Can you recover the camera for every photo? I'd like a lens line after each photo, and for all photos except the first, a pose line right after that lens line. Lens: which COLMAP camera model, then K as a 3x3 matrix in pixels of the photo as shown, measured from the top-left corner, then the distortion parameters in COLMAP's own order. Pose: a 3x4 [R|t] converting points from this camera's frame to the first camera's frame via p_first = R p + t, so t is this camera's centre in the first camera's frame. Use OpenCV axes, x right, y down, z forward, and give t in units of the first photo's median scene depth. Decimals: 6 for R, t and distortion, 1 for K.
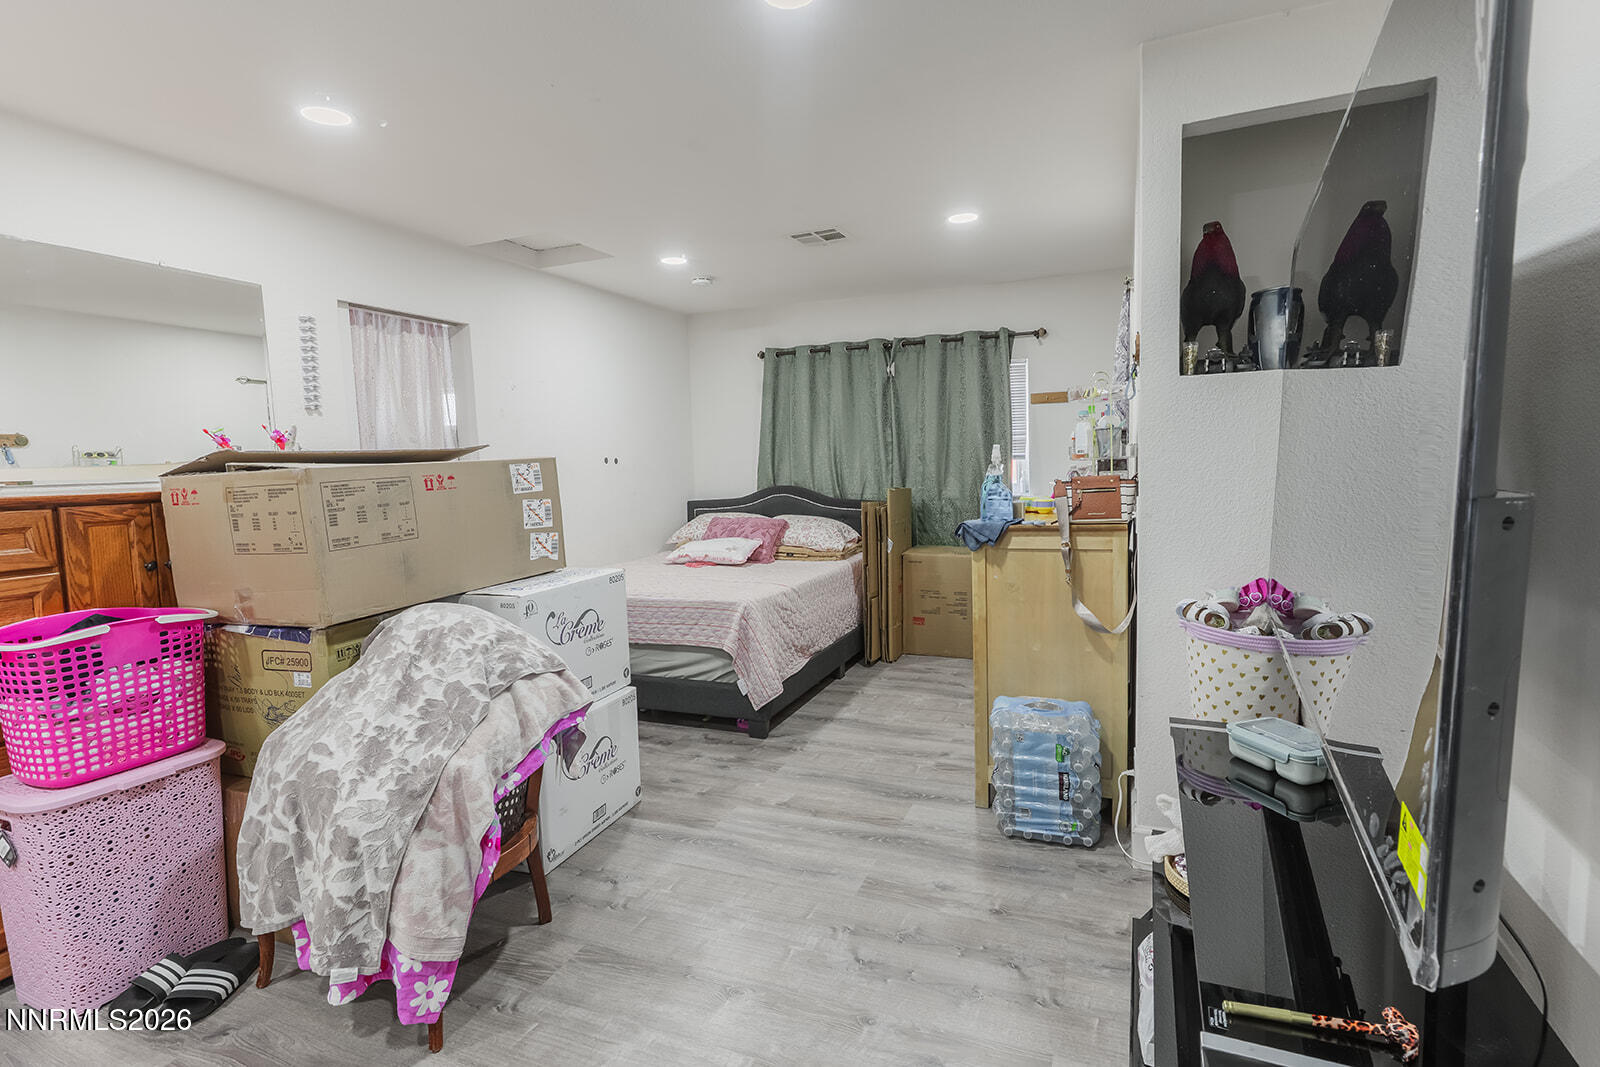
lens RADIAL K [[765.0, 0, 800.0], [0, 765.0, 533.5], [0, 0, 1]] dist [0.001724, 0.000020]
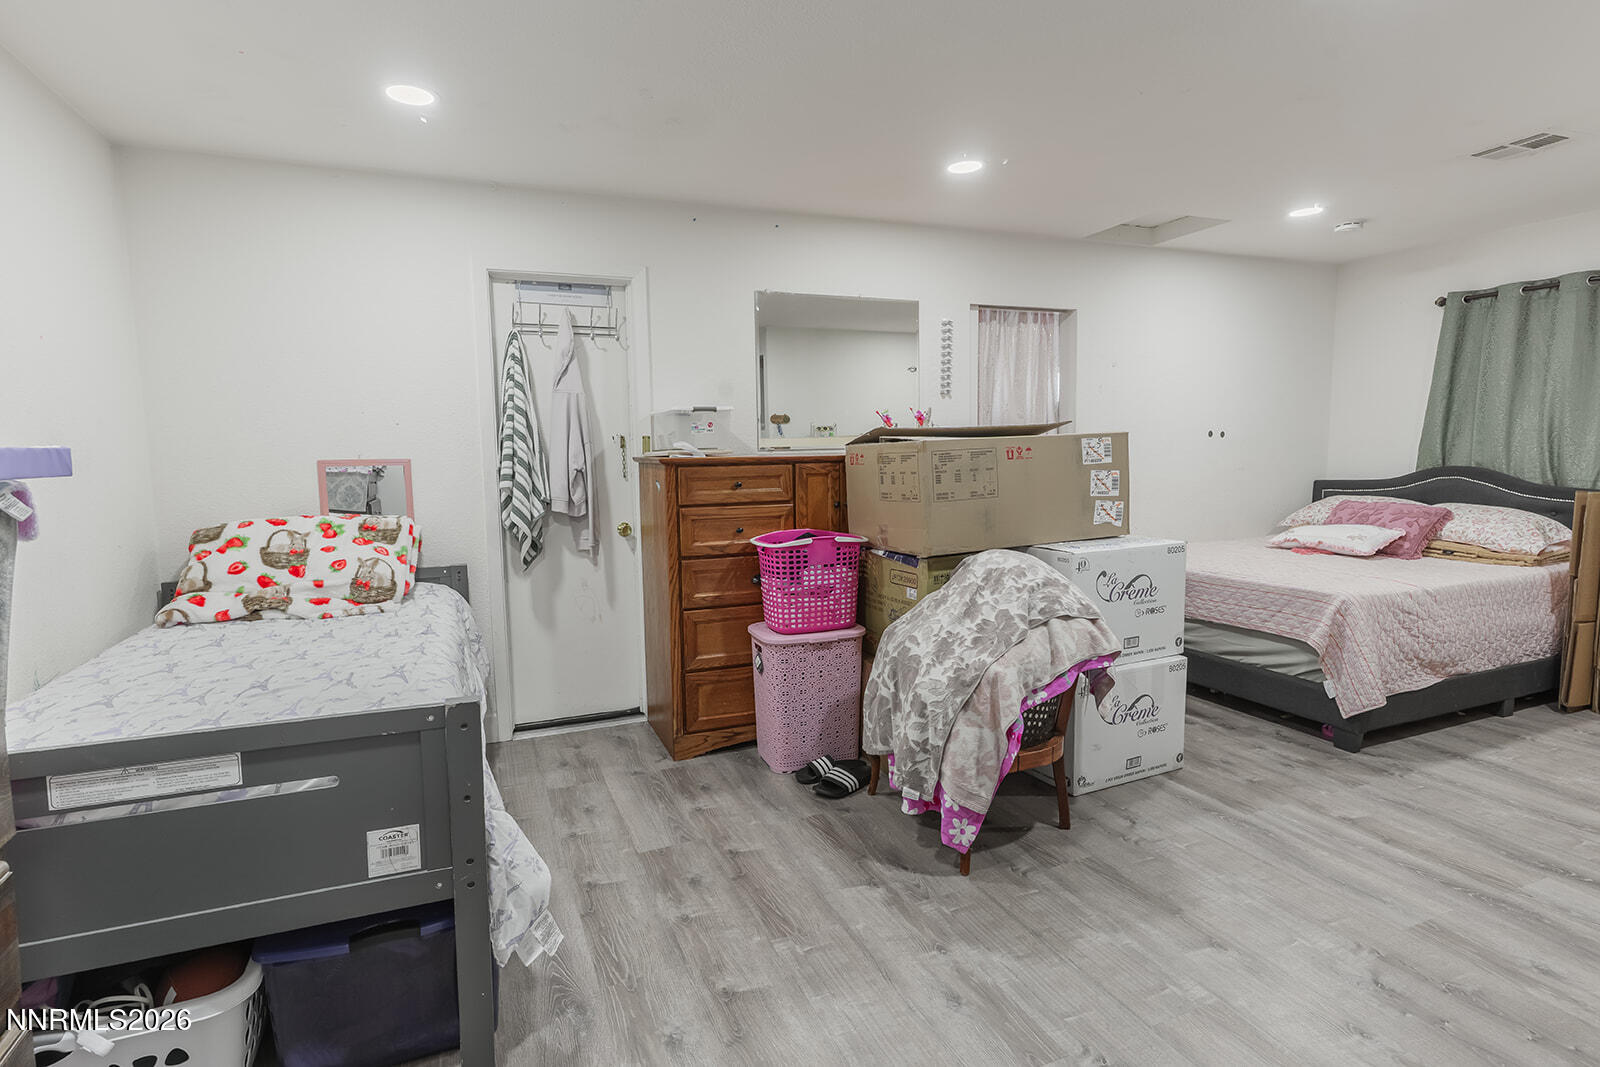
lens RADIAL K [[765.0, 0, 800.0], [0, 765.0, 533.5], [0, 0, 1]] dist [0.001724, 0.000020]
pose [[0.713026, 0.094043, -0.694802, 0.157071], [-0.068241, 0.995567, 0.064721, 0.006633], [0.697808, 0.001267, 0.716283, -0.133405]]
